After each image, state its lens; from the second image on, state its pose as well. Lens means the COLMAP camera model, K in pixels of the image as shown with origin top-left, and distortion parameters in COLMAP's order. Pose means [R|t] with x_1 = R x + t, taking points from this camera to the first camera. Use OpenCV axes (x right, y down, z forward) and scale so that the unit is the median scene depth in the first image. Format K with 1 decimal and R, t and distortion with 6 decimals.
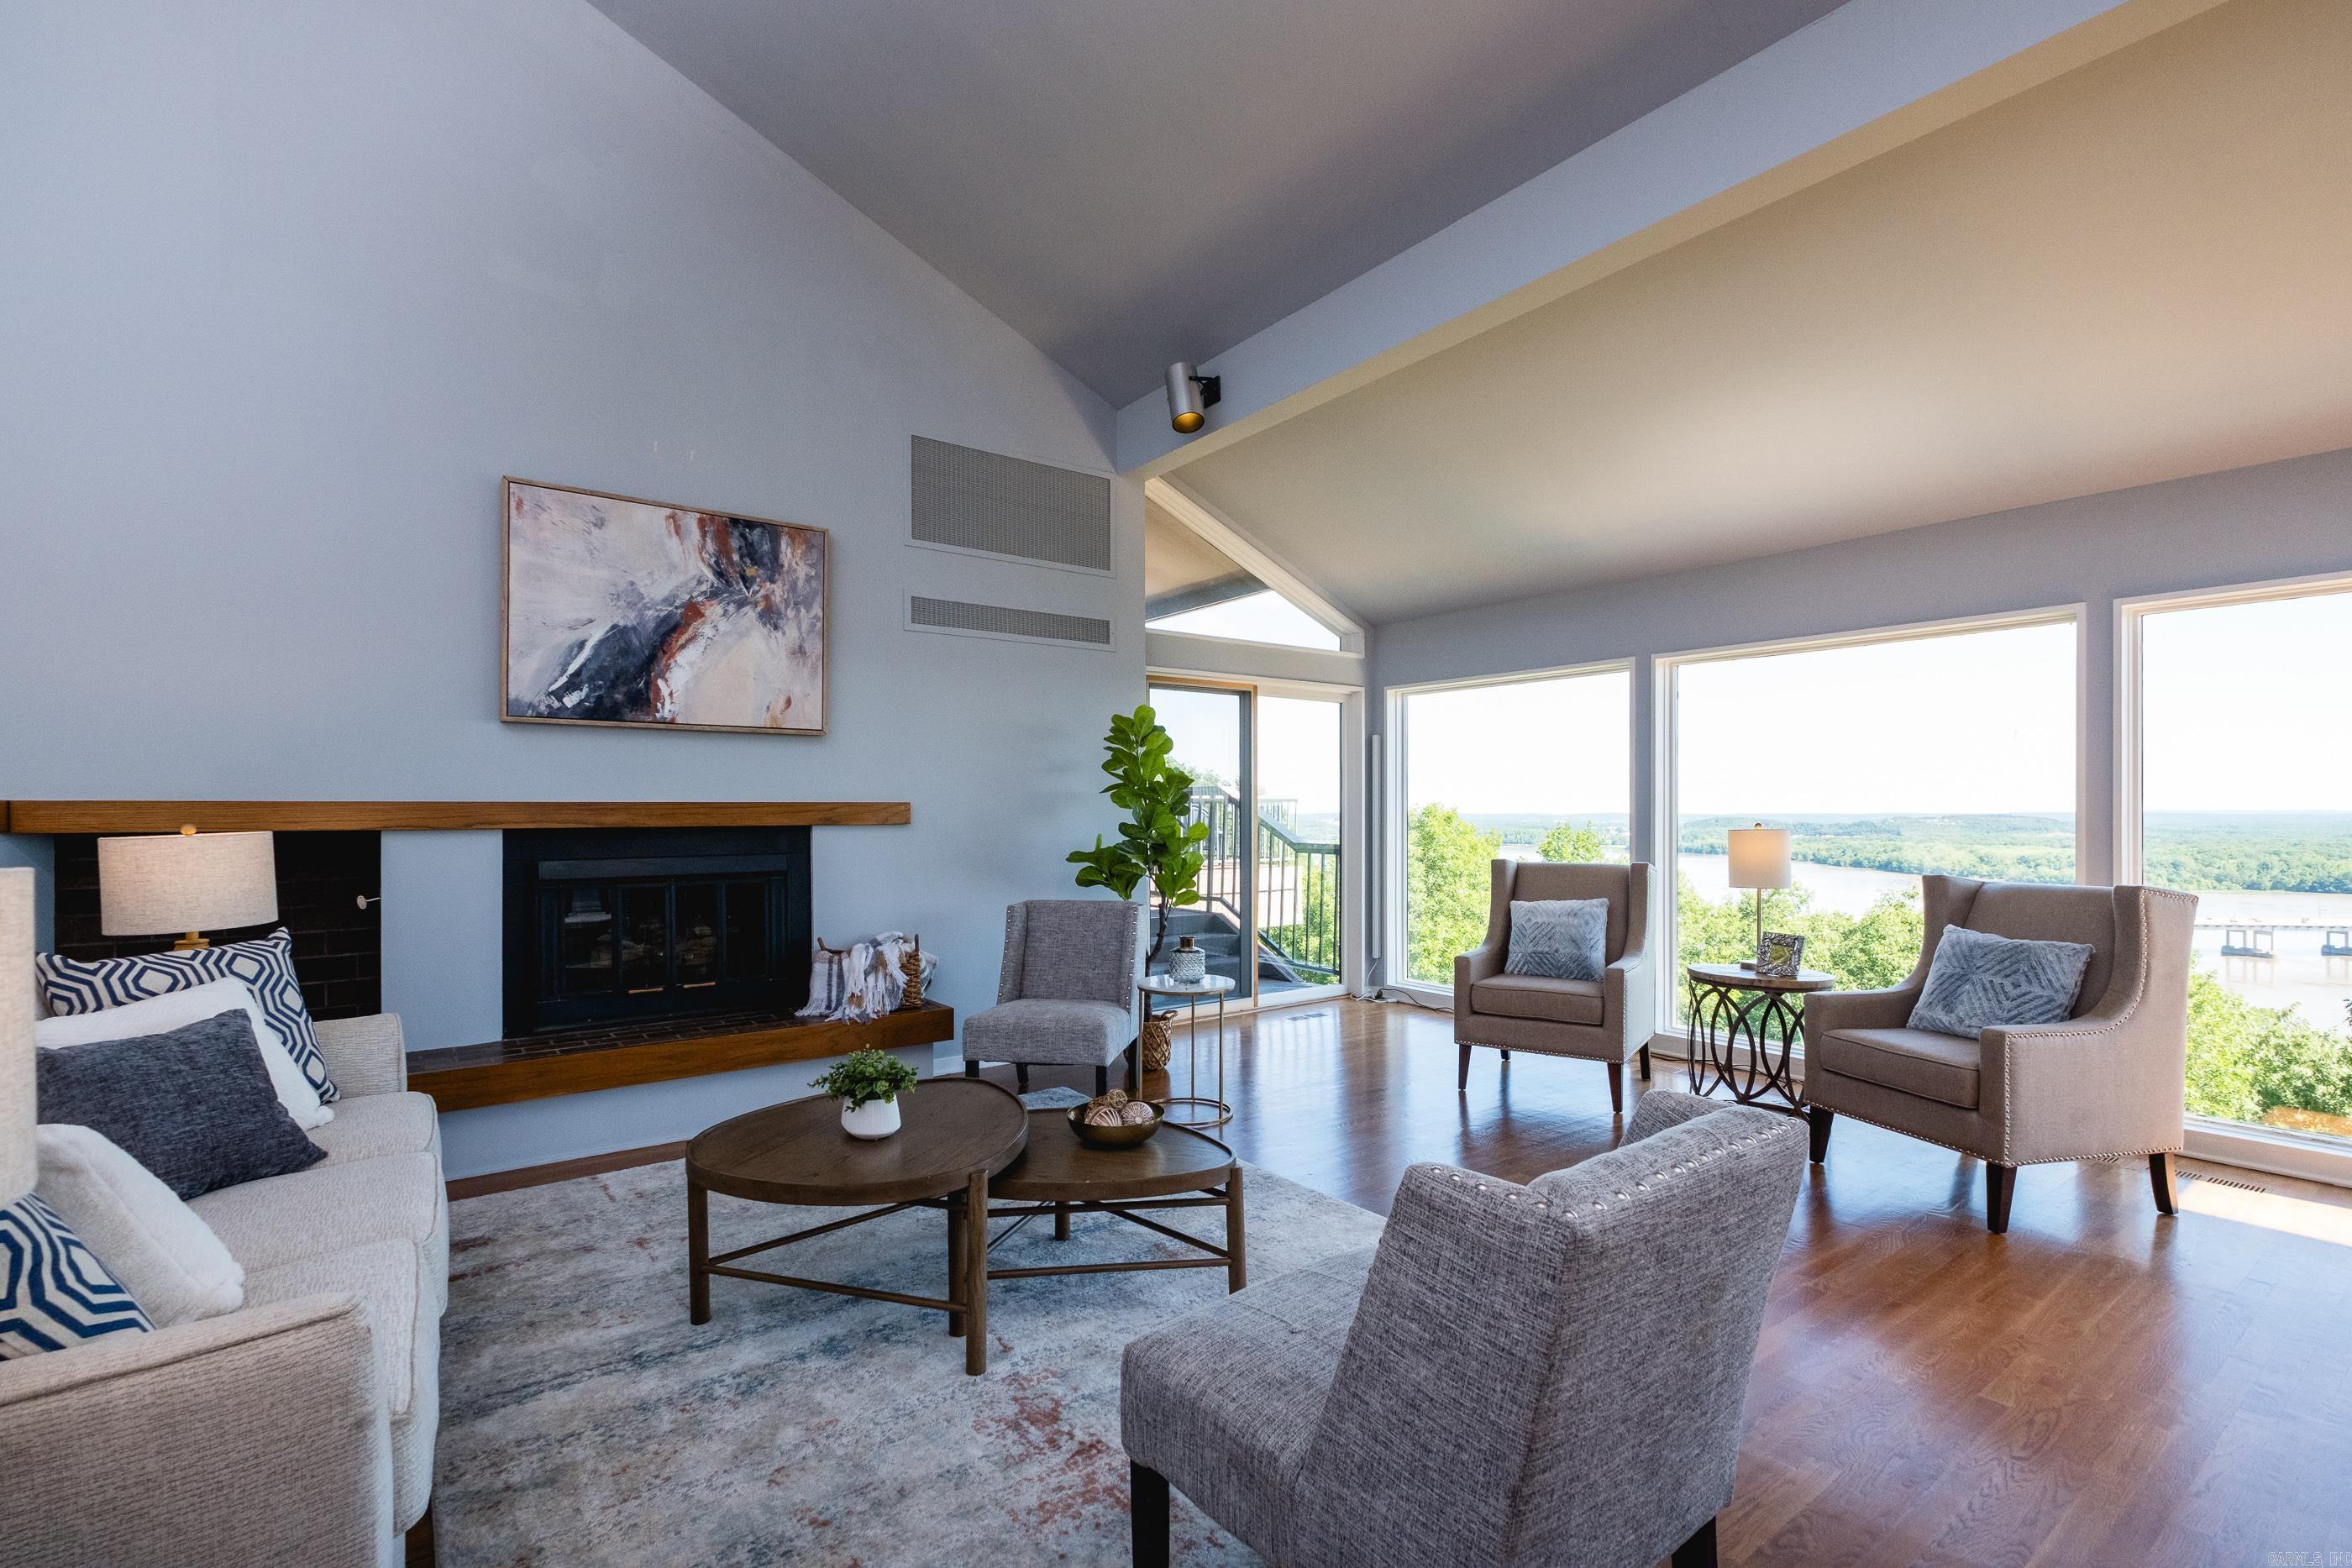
lens RADIAL K [[1014.0, 0, 1147.8], [0, 1014.0, 813.7], [0, 0, 1]] dist [0.003339, -0.002371]
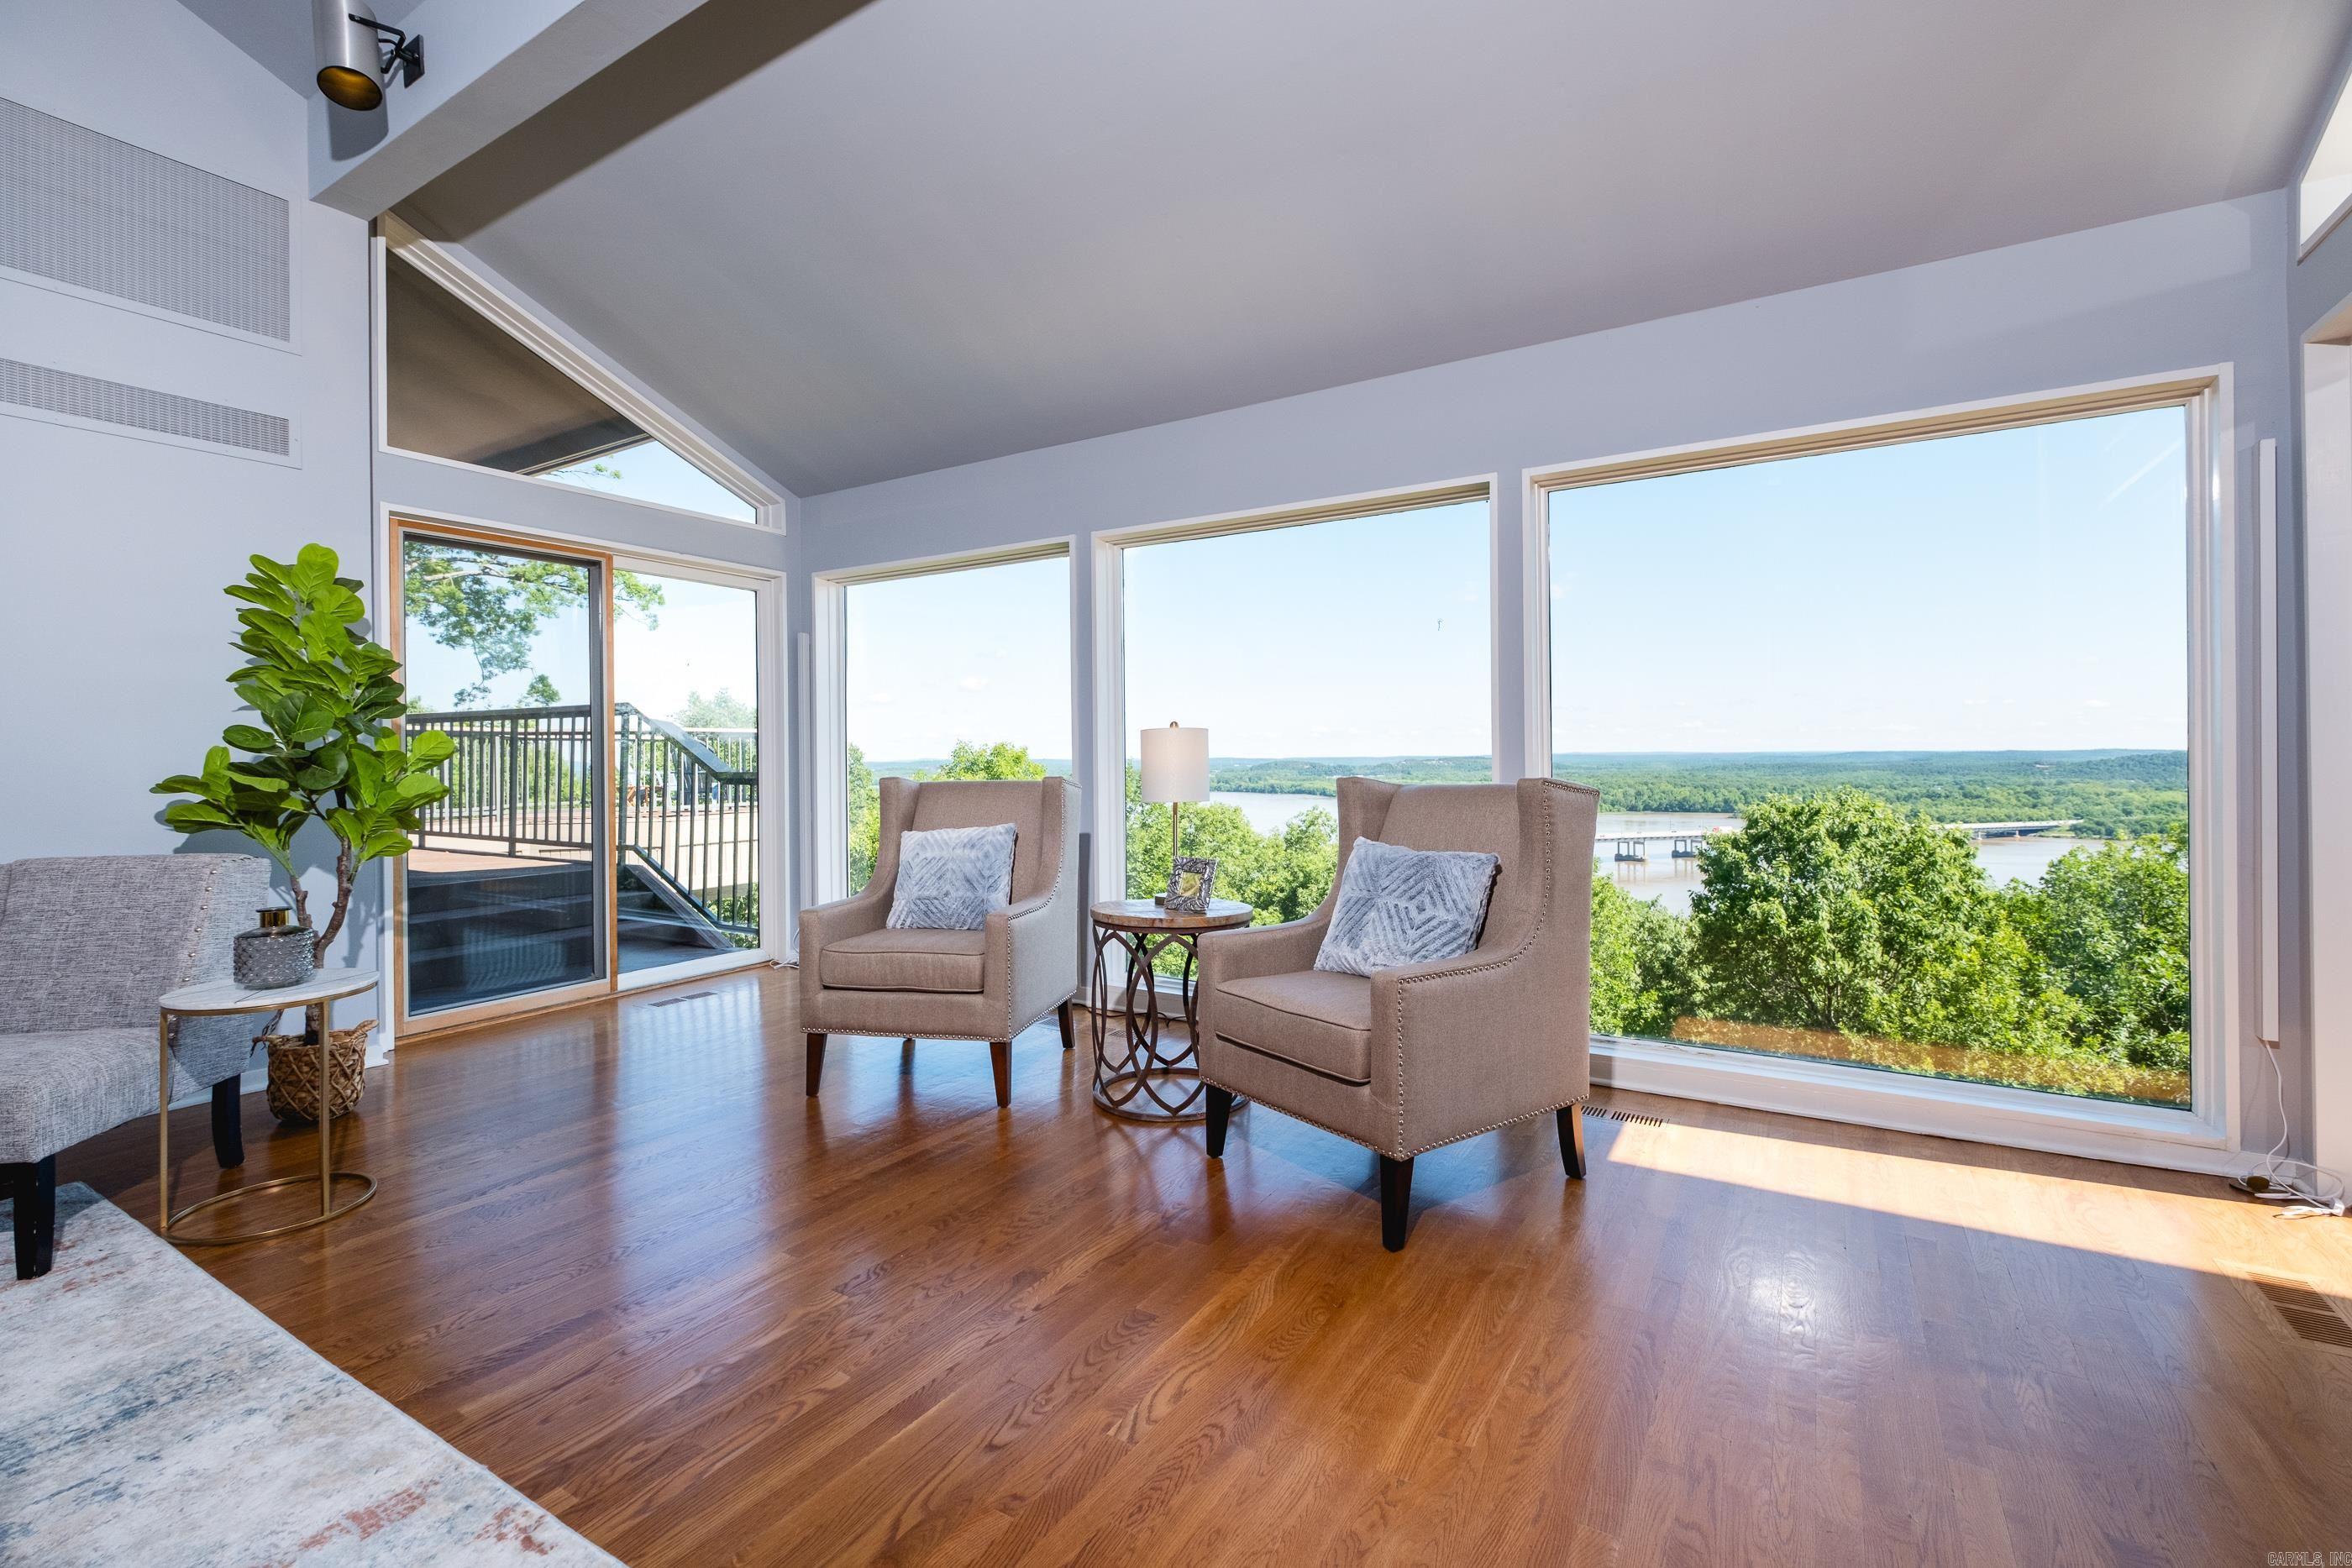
lens RADIAL K [[1014.0, 0, 1126.3], [0, 1014.0, 765.8], [0, 0, 1]] dist [0.003339, -0.002371]
pose [[0.933970, -0.013370, 0.357102, 0.293043], [0.011645, 0.999908, 0.006981, 0.040662], [-0.357163, -0.002362, 0.934039, 0.282020]]
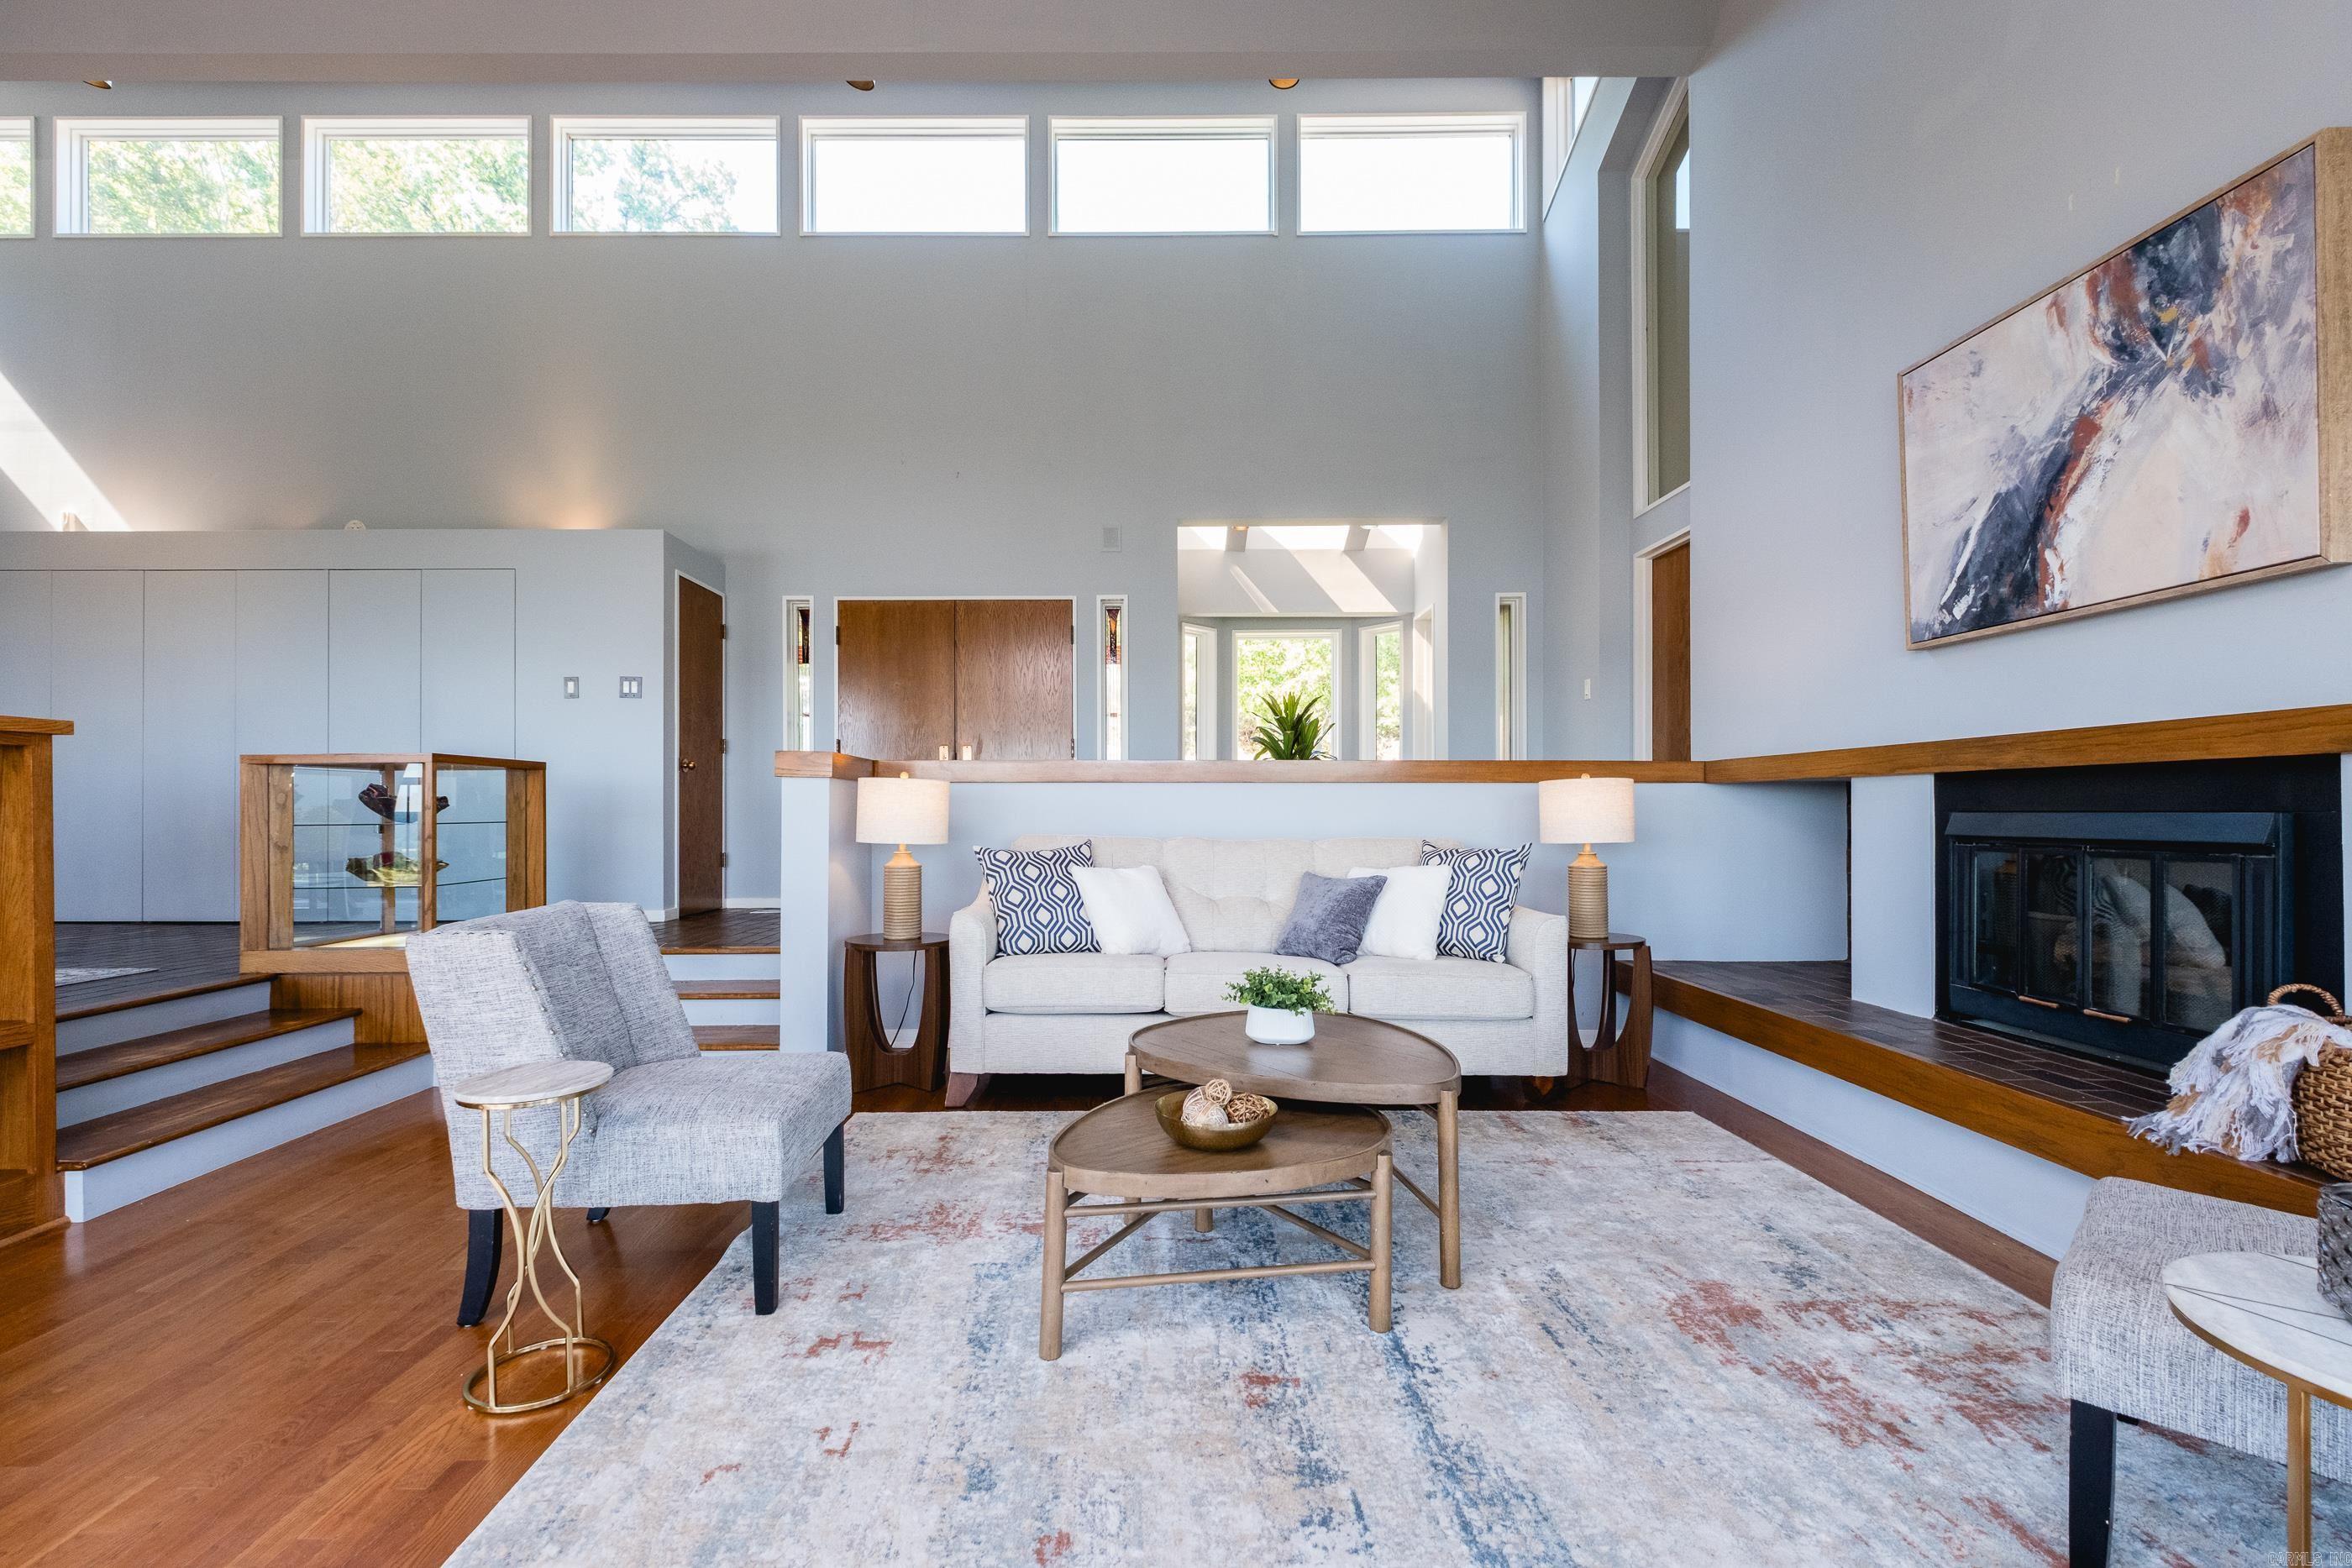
lens RADIAL K [[1014.0, 0, 1113.2], [0, 1014.0, 800.6], [0, 0, 1]] dist [0.003339, -0.002371]
pose [[-0.602890, -0.001963, -0.797822, 0.434826], [0.003195, 0.999983, -0.004875, 0.036578], [0.797818, -0.005488, -0.602874, 0.899455]]
